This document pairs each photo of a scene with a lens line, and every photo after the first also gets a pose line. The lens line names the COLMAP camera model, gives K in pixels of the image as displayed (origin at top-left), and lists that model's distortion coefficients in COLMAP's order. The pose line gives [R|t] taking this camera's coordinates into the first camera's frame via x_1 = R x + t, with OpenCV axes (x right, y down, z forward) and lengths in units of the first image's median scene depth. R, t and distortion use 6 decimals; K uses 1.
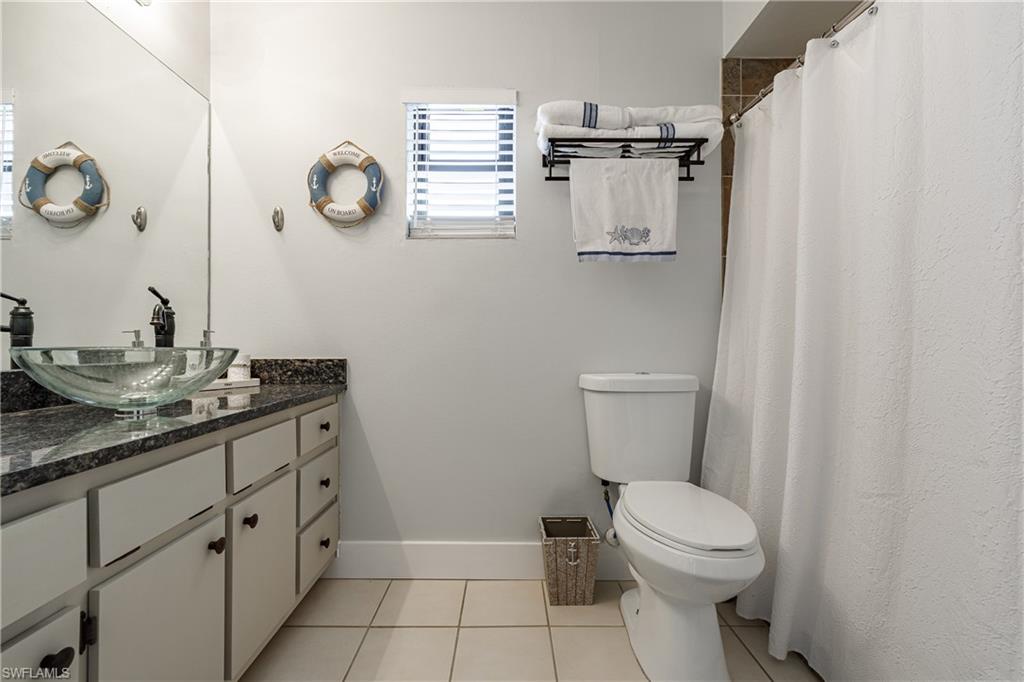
lens RADIAL K [[440.6, 0, 508.8], [0, 440.6, 341.4], [0, 0, 1]] dist [0.001392, -0.000354]
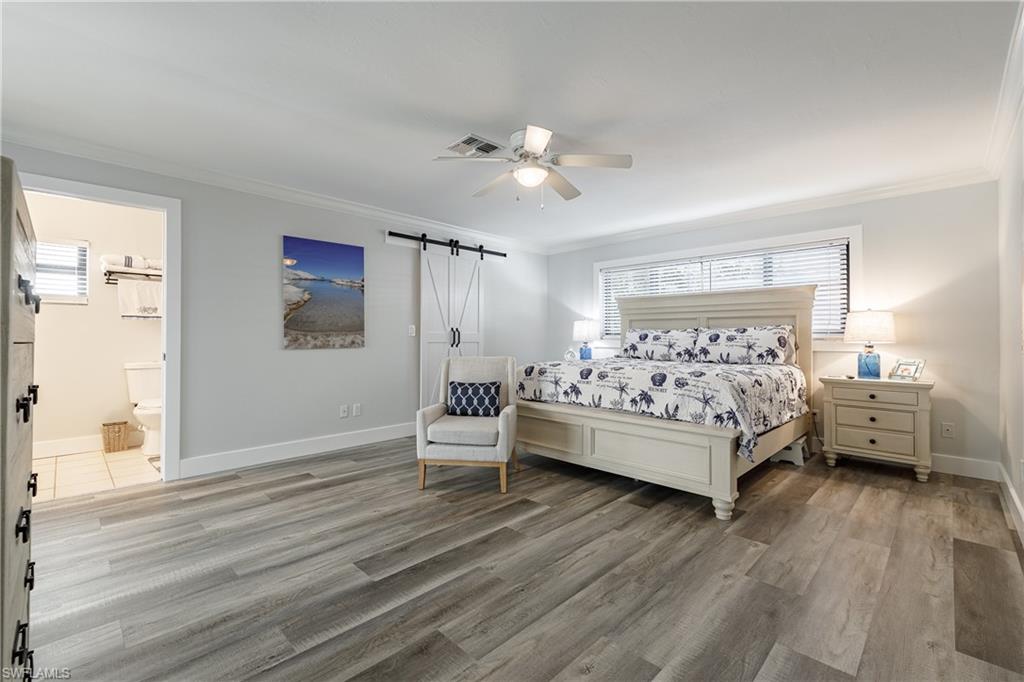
lens RADIAL K [[440.6, 0, 513.7], [0, 440.6, 337.3], [0, 0, 1]] dist [0.001392, -0.000354]
pose [[0.711090, 0.006258, 0.703073, -0.023324], [-0.004145, 0.999980, -0.004708, -0.070835], [-0.703088, 0.000434, 0.711102, -2.417167]]
